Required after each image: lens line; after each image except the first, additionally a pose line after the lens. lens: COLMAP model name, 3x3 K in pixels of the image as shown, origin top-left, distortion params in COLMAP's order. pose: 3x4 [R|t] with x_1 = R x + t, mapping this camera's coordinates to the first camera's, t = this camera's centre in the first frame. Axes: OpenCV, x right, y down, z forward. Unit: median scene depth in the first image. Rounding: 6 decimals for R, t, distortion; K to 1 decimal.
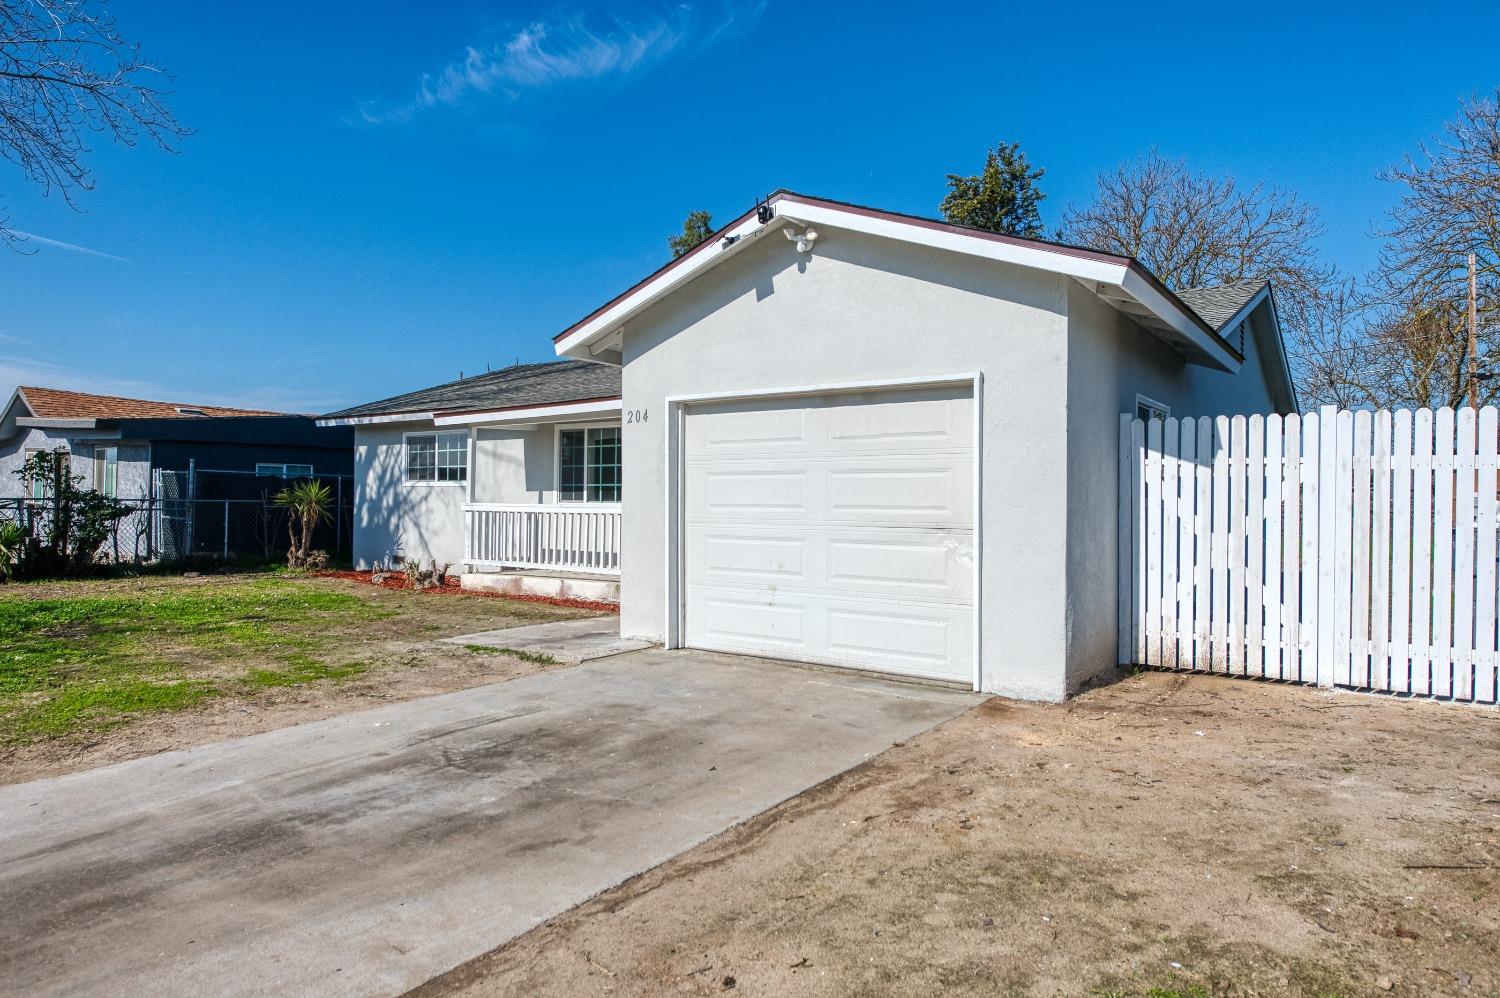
lens RADIAL K [[897.0, 0, 755.7], [0, 897.0, 507.4], [0, 0, 1]] dist [-0.002364, -0.000597]
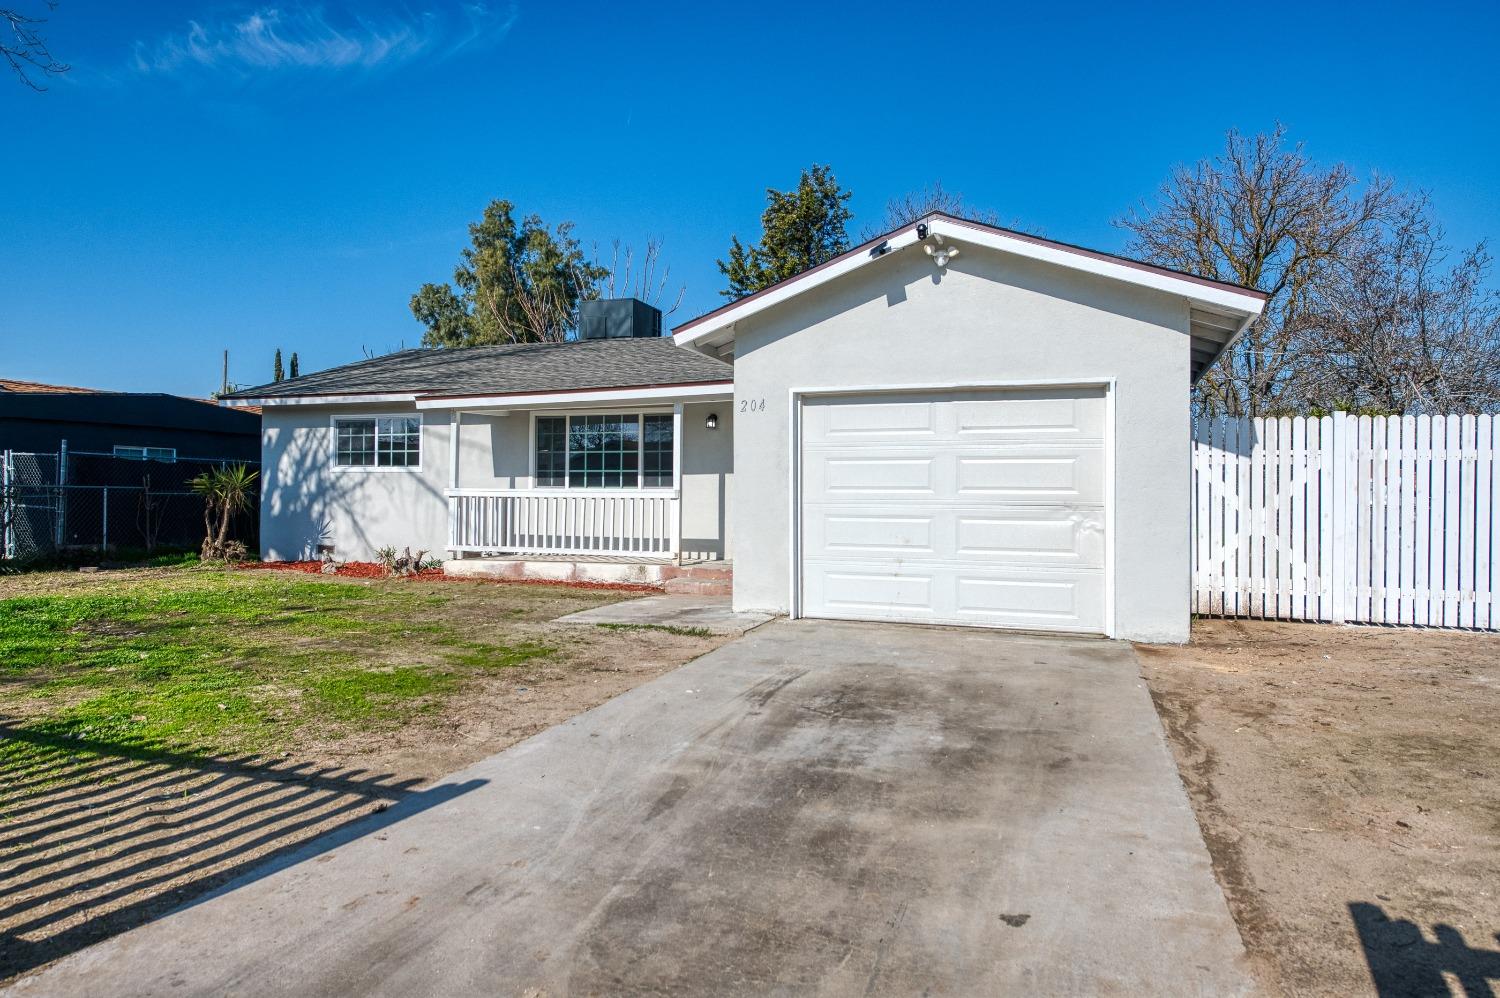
lens RADIAL K [[863.7, 0, 750.0], [0, 863.7, 499.0], [0, 0, 1]] dist [0.000144, -0.001340]
pose [[0.963372, -0.002694, 0.268154, -0.253082], [0.002233, 0.999995, 0.002023, 0.005450], [-0.268158, -0.001350, 0.963374, 0.000307]]
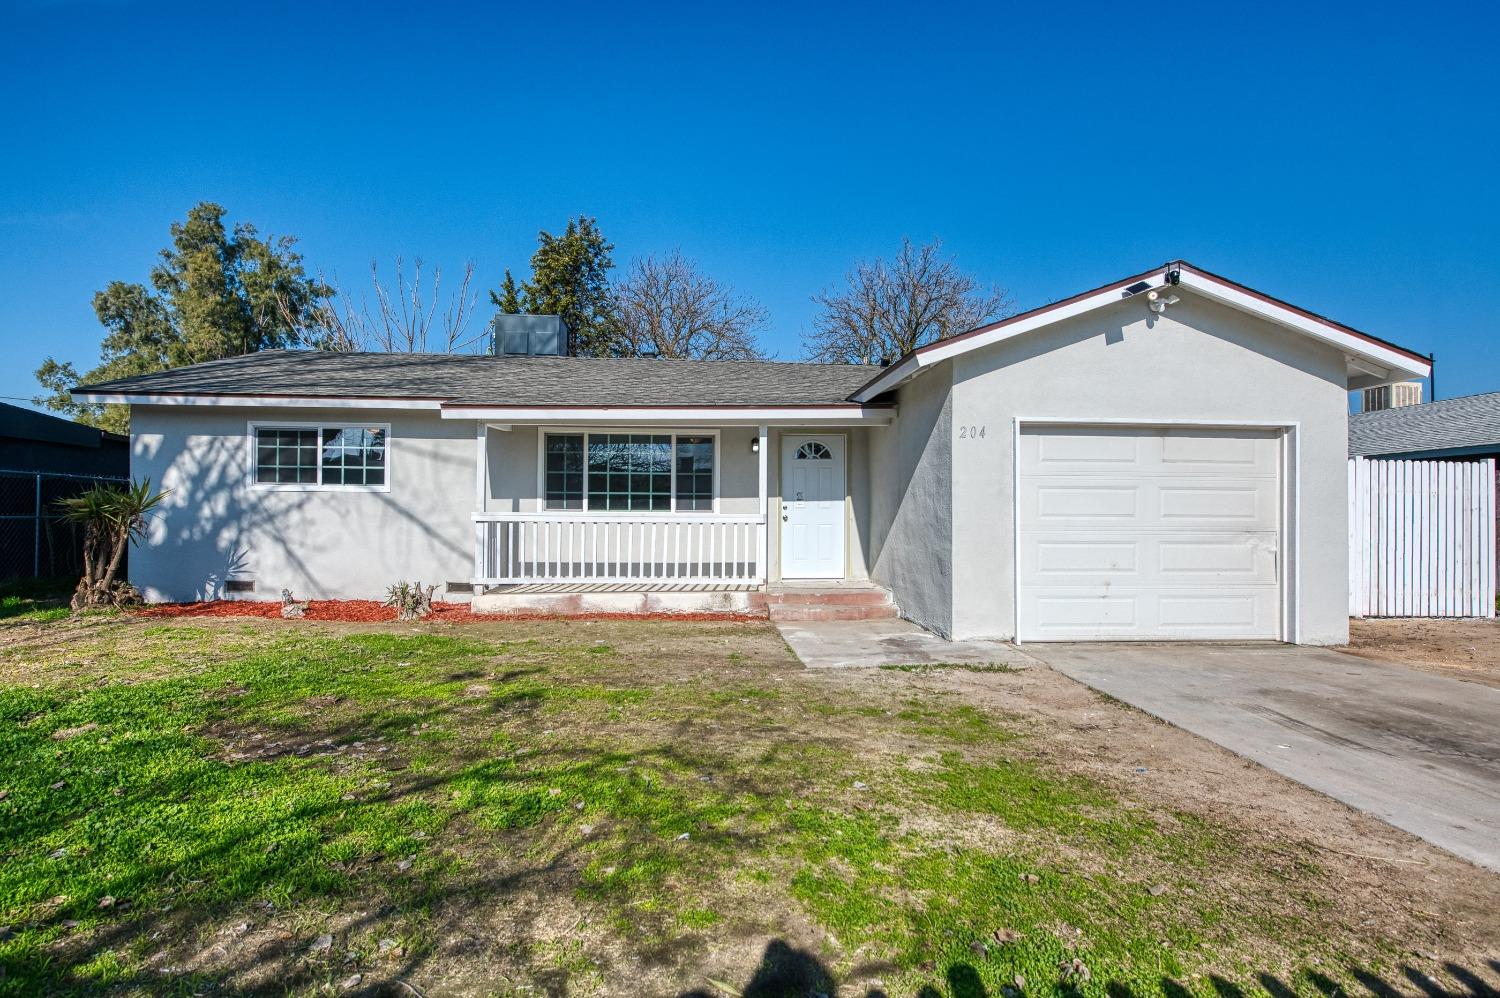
lens RADIAL K [[729.7, 0, 719.1], [0, 729.7, 510.7], [0, 0, 1]] dist [-0.002176, -0.000726]
pose [[0.785667, -0.001008, 0.618648, -0.557528], [0.003119, 0.999992, -0.002331, -0.003945], [-0.618641, 0.003760, 0.785665, 0.307150]]
